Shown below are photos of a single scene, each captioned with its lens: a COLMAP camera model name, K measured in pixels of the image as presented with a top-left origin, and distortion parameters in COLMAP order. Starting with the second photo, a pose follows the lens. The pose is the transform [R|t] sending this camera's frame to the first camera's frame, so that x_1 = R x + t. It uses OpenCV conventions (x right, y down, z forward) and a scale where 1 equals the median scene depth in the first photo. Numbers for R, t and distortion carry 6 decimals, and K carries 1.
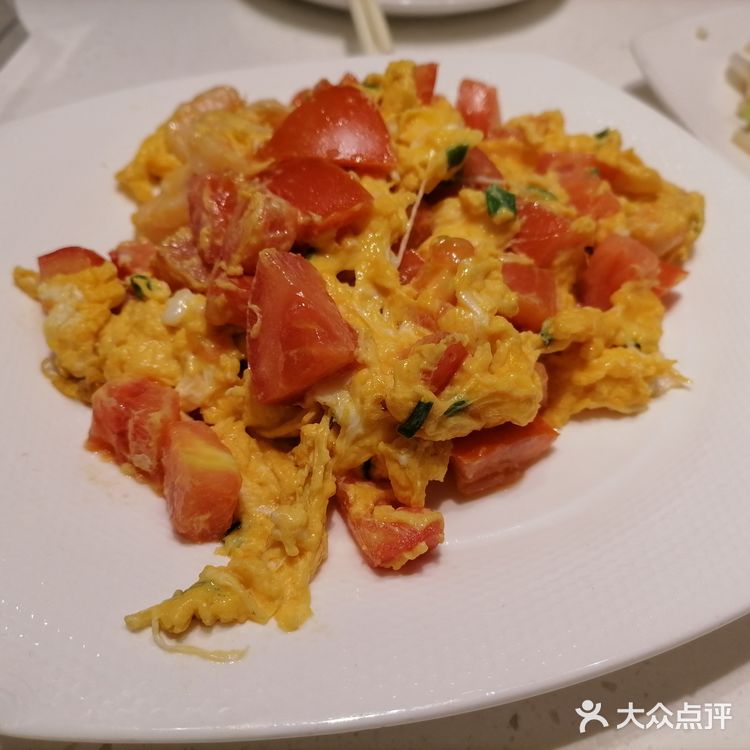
lens RADIAL K [[797.2, 0, 375.0], [0, 797.2, 375.0], [0, 0, 1]] dist [0.003960, 0.001505]
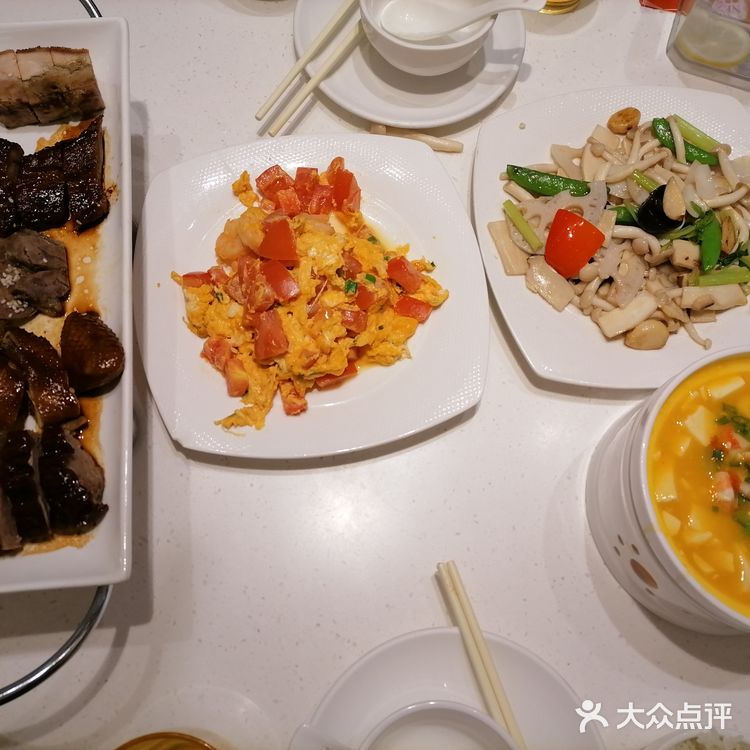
lens RADIAL K [[797.2, 0, 375.0], [0, 797.2, 375.0], [0, 0, 1]] dist [0.003960, 0.001505]
pose [[0.989149, 0.143731, -0.030417, 0.406203], [-0.117965, 0.900431, 0.418698, -1.219509], [0.087568, -0.410566, 0.907616, -1.765085]]
